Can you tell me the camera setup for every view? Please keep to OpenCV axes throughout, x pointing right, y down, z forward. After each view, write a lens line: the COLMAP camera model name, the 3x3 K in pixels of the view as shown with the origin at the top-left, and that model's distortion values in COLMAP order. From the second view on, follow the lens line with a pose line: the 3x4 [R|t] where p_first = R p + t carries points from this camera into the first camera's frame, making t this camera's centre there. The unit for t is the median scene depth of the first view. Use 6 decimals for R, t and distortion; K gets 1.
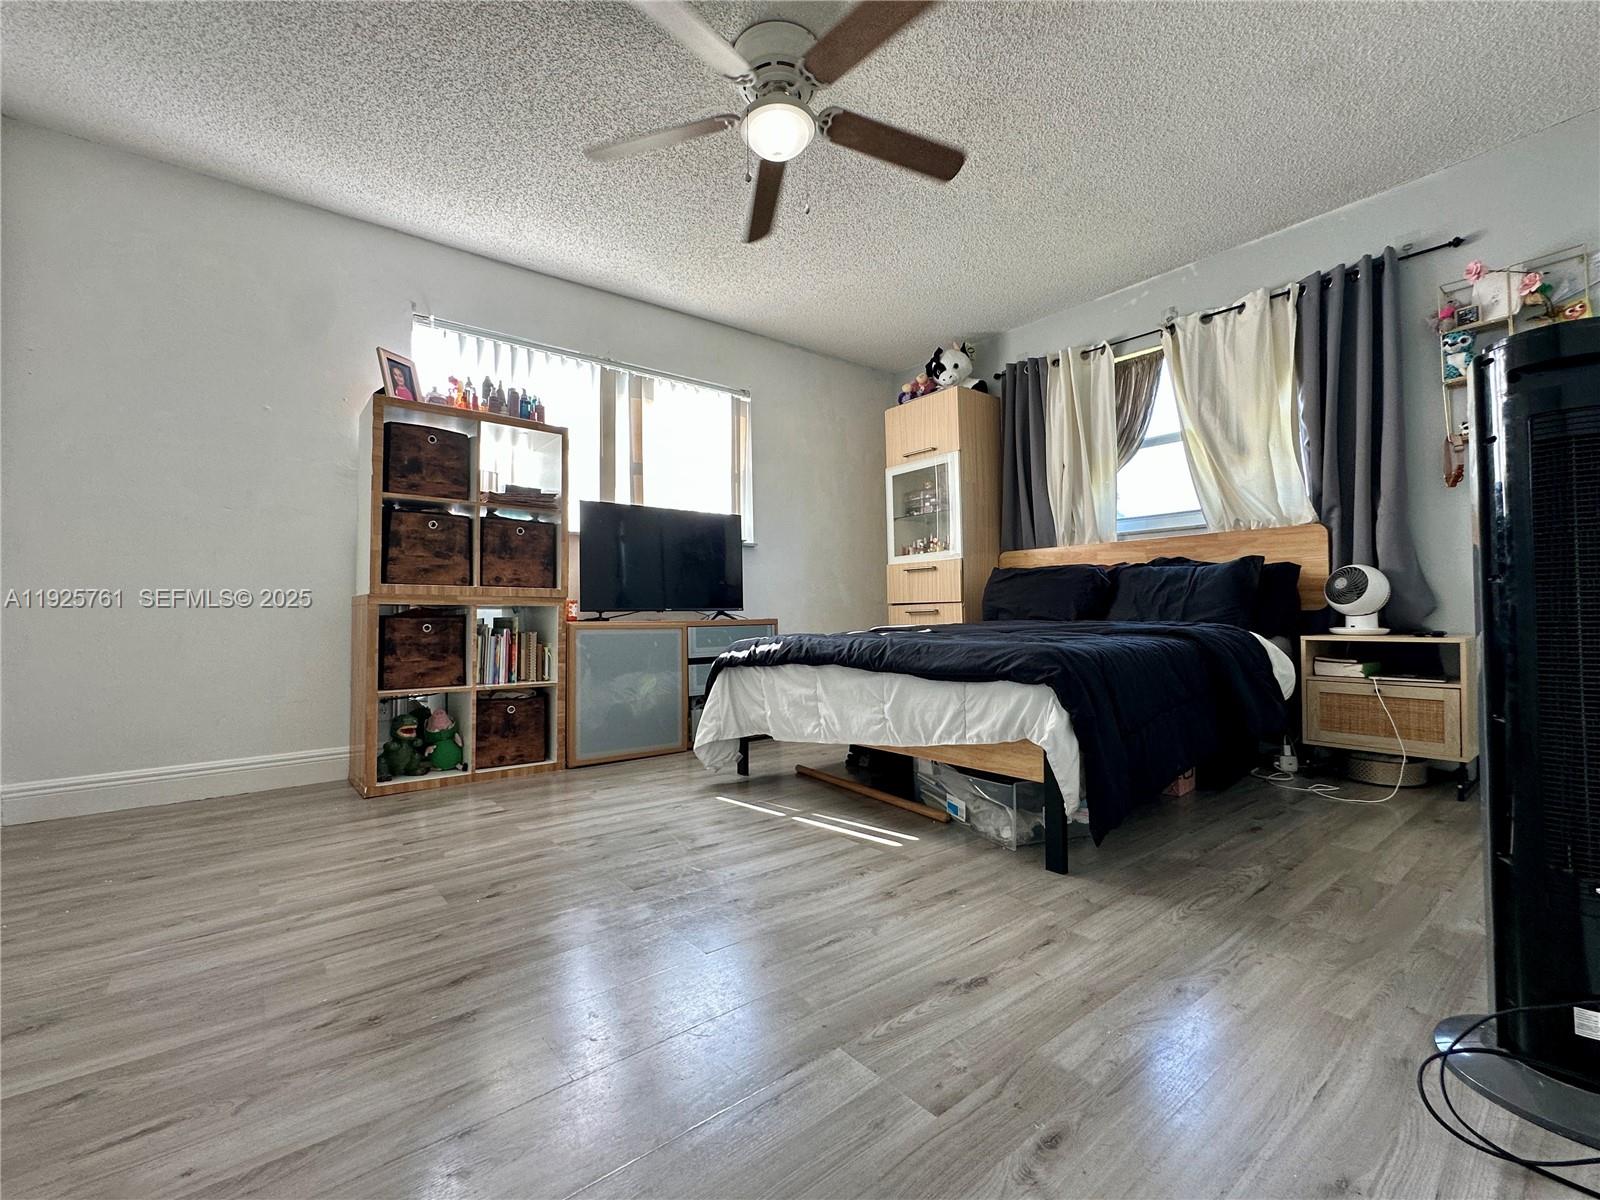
lens RADIAL K [[697.9, 0, 803.8], [0, 697.9, 600.1], [0, 0, 1]] dist [-0.006450, 0.001541]
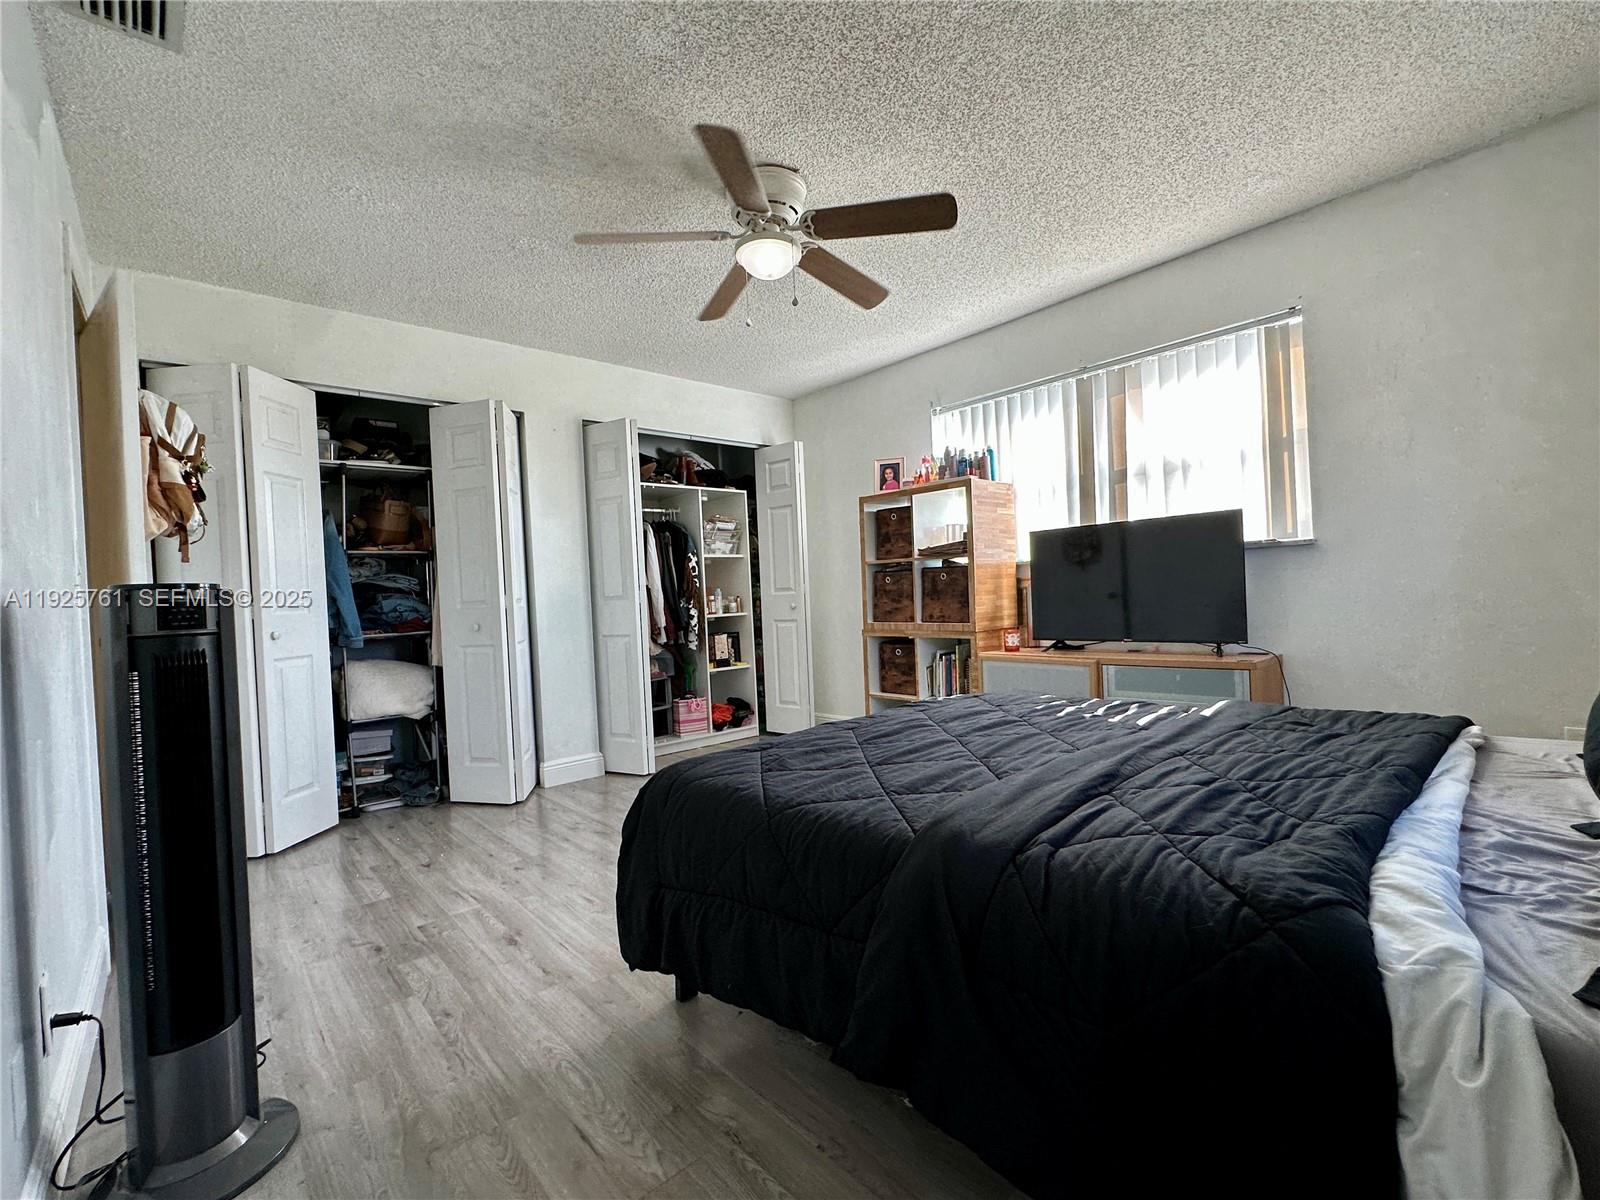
lens RADIAL K [[697.9, 0, 800.5], [0, 697.9, 603.2], [0, 0, 1]] dist [-0.006450, 0.001541]
pose [[0.049882, 0.023140, -0.998487, 0.833575], [0.068989, 0.997264, 0.026558, -0.106964], [0.996370, -0.070209, 0.048149, 0.724838]]
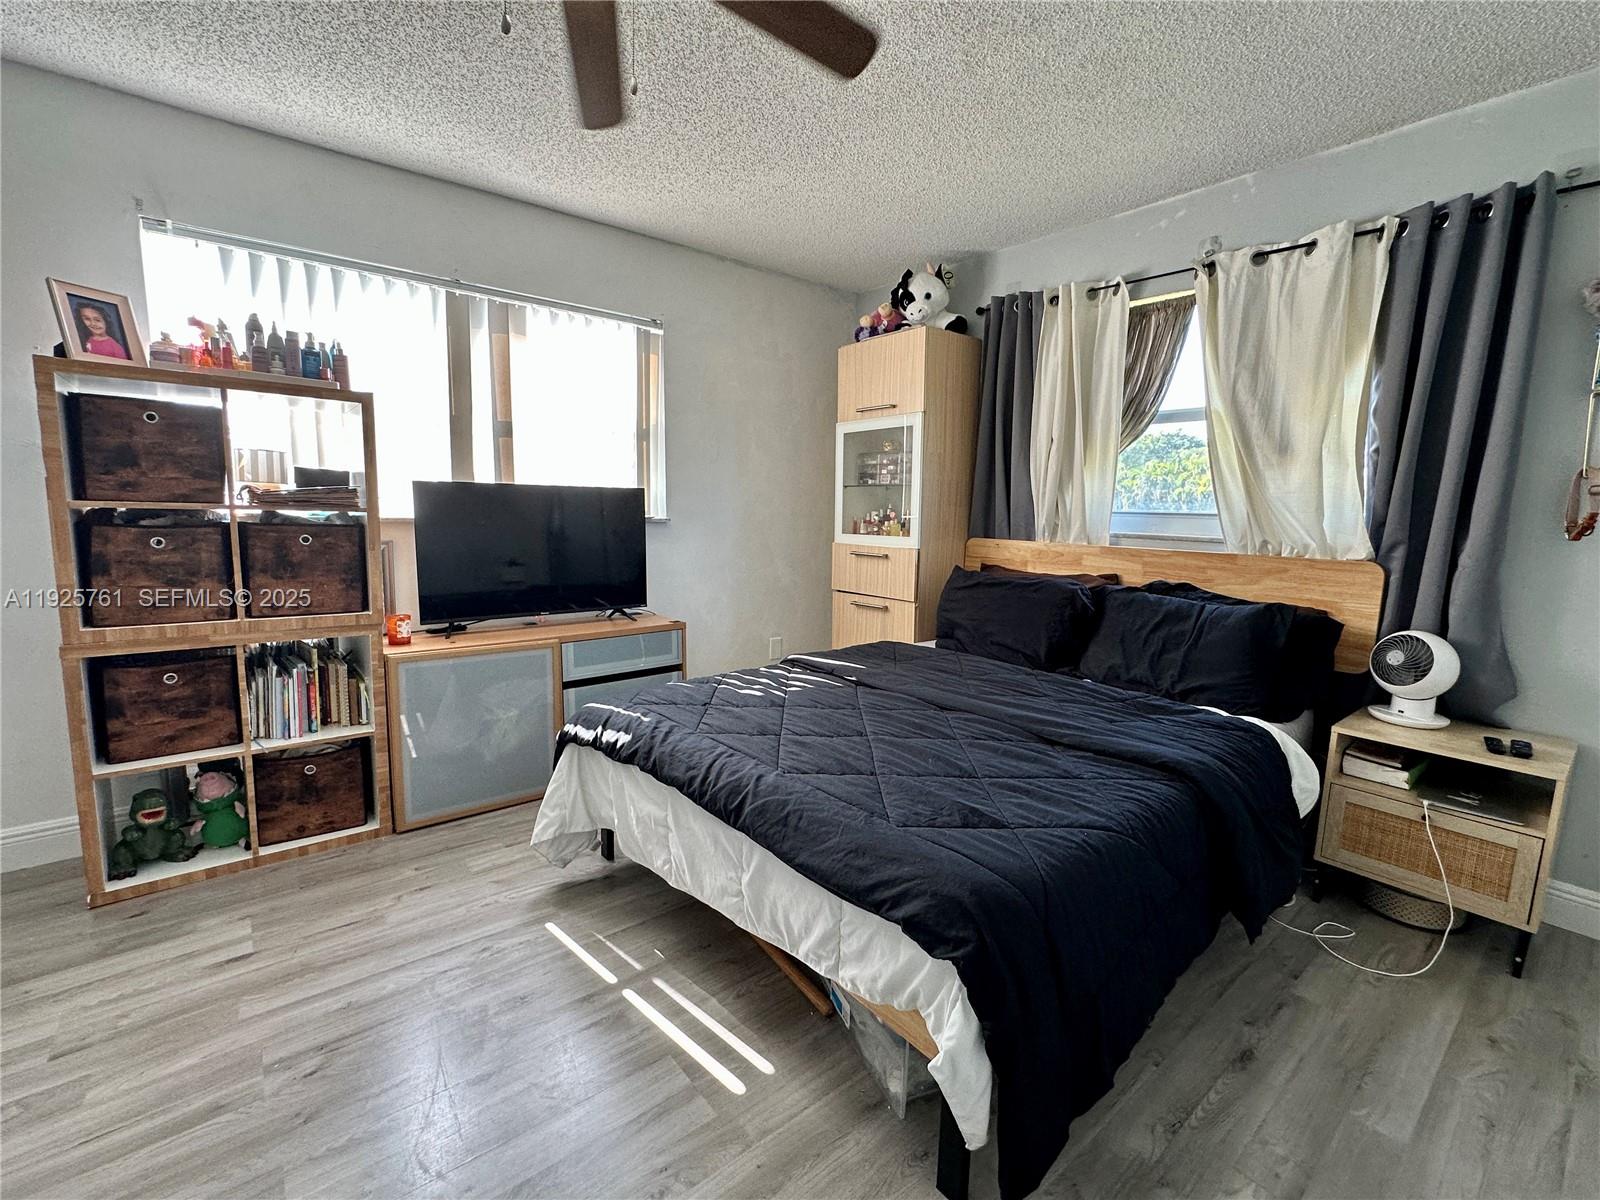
lens RADIAL K [[697.9, 0, 803.3], [0, 697.9, 602.6], [0, 0, 1]] dist [-0.006450, 0.001541]
pose [[0.999443, 0.031314, 0.011564, 0.121727], [-0.032751, 0.986830, 0.158408, -0.175938], [-0.006452, -0.158698, 0.987306, 0.267972]]
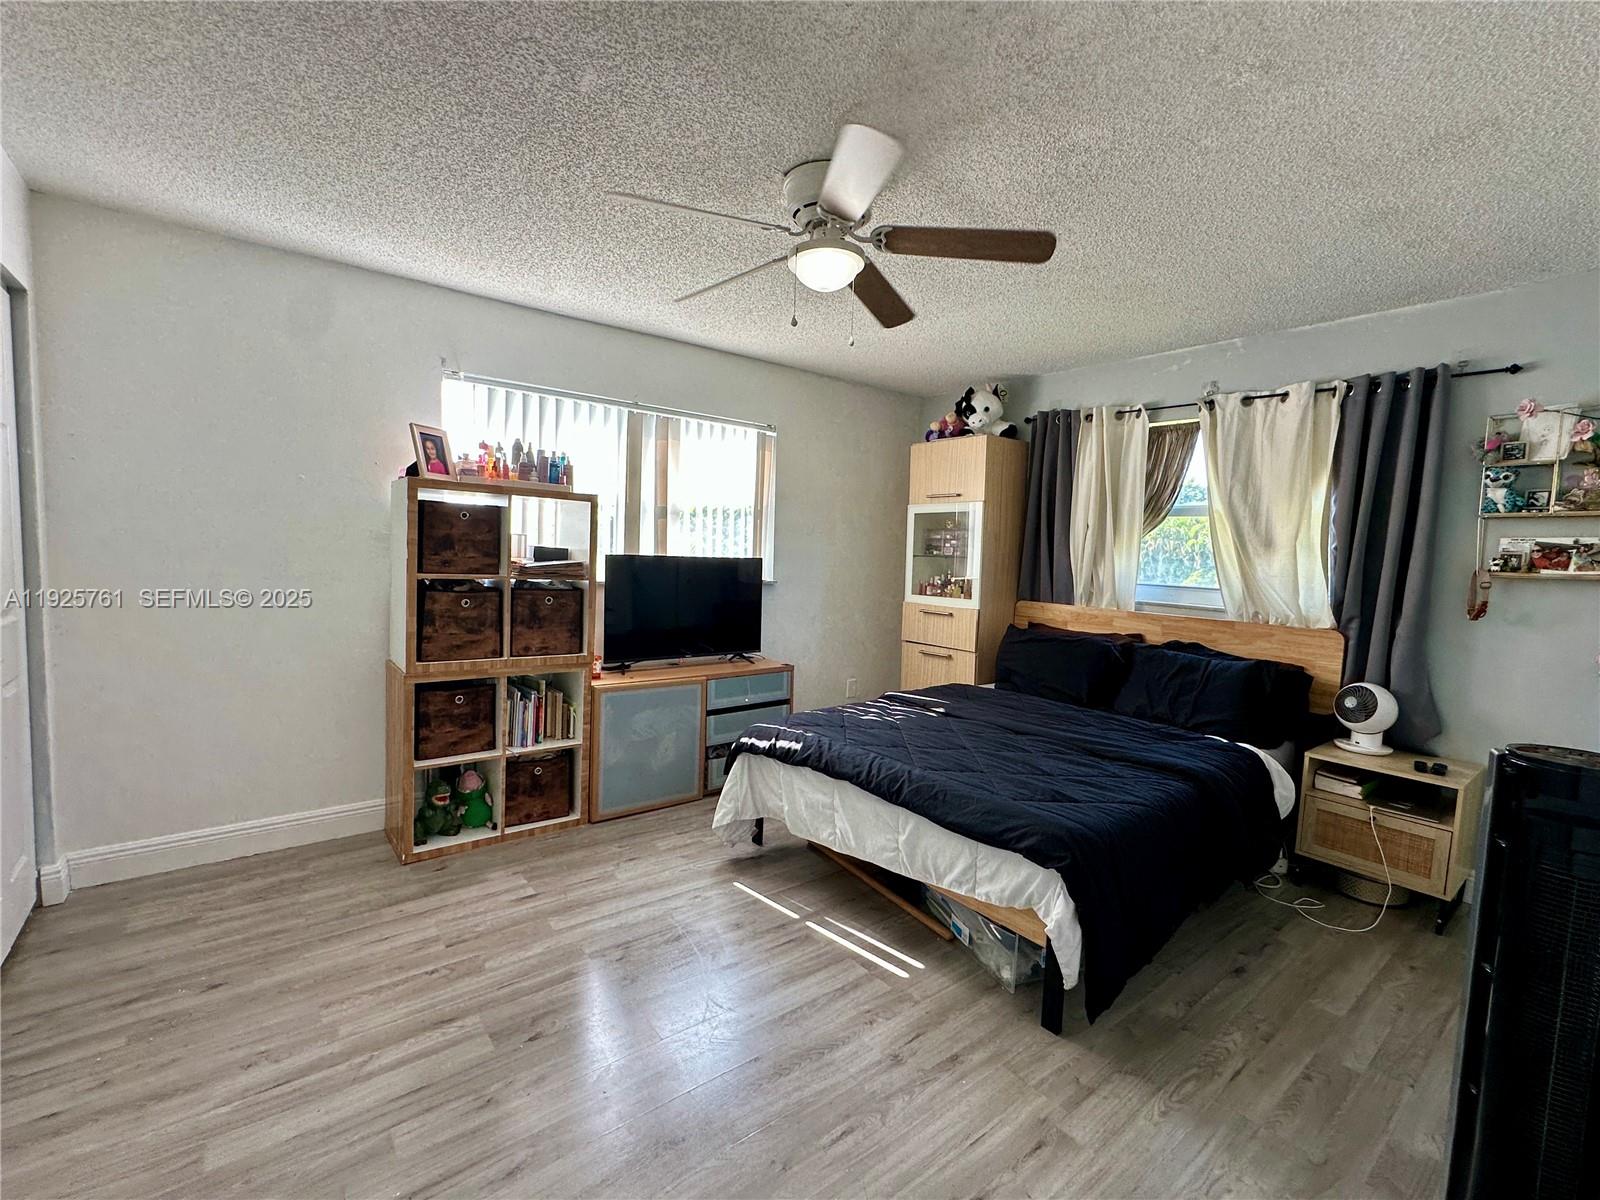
lens RADIAL K [[697.9, 0, 802.8], [0, 697.9, 602.1], [0, 0, 1]] dist [-0.006450, 0.001541]
pose [[0.998732, 0.049796, -0.007390, -0.029770], [-0.048836, 0.993999, 0.097885, -0.225239], [0.012220, -0.097400, 0.995170, -0.010844]]
